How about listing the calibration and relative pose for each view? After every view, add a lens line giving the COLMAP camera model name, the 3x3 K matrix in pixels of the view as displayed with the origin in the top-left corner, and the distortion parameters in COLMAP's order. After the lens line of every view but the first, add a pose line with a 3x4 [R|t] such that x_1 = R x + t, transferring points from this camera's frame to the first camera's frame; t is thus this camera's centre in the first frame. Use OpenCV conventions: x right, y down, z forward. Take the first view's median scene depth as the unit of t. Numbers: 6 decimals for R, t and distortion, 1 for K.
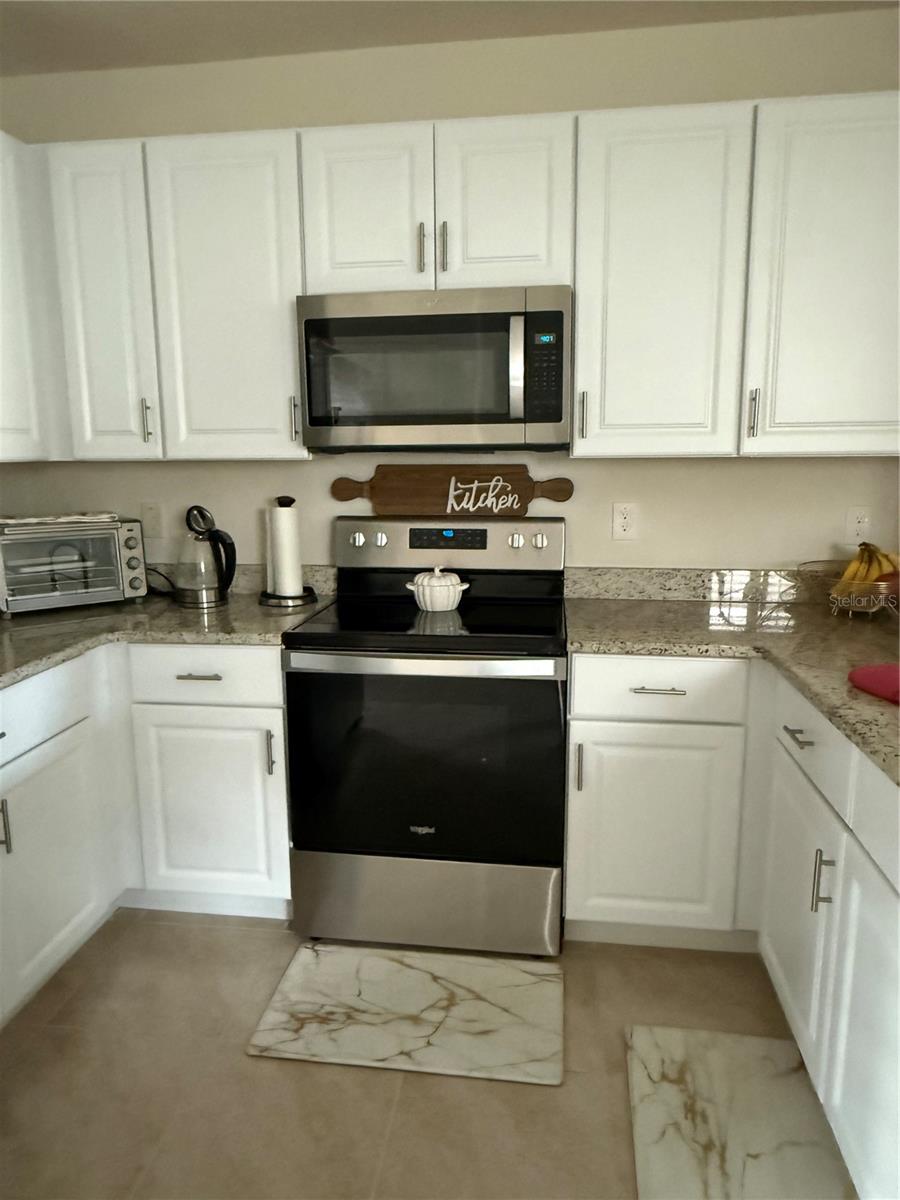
lens RADIAL K [[795.7, 0, 450.3], [0, 795.7, 601.4], [0, 0, 1]] dist [0.012938, -0.004212]
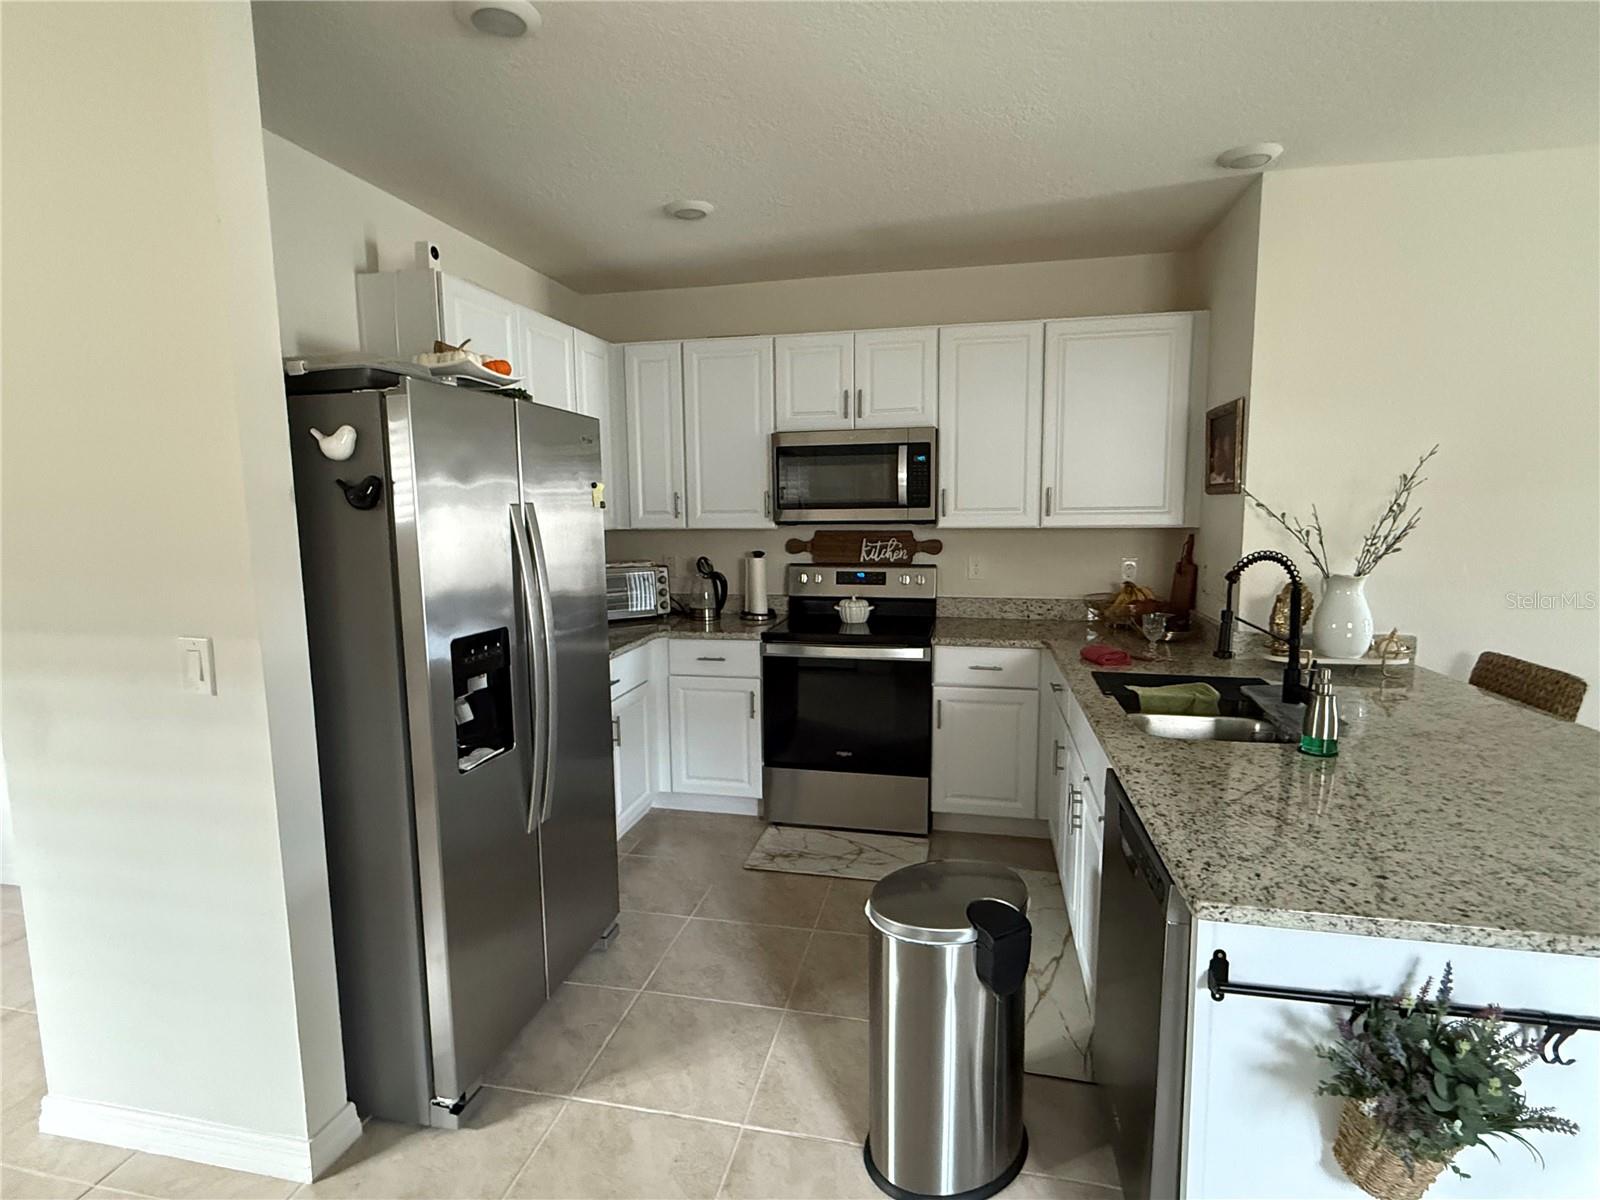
lens RADIAL K [[796.3, 0, 791.6], [0, 796.3, 596.6], [0, 0, 1]] dist [-0.005044, -0.001111]
pose [[0.995800, 0.006907, -0.091294, 0.004883], [-0.012931, 0.997764, -0.065566, 0.070034], [0.090637, 0.066472, 0.993663, -0.641359]]
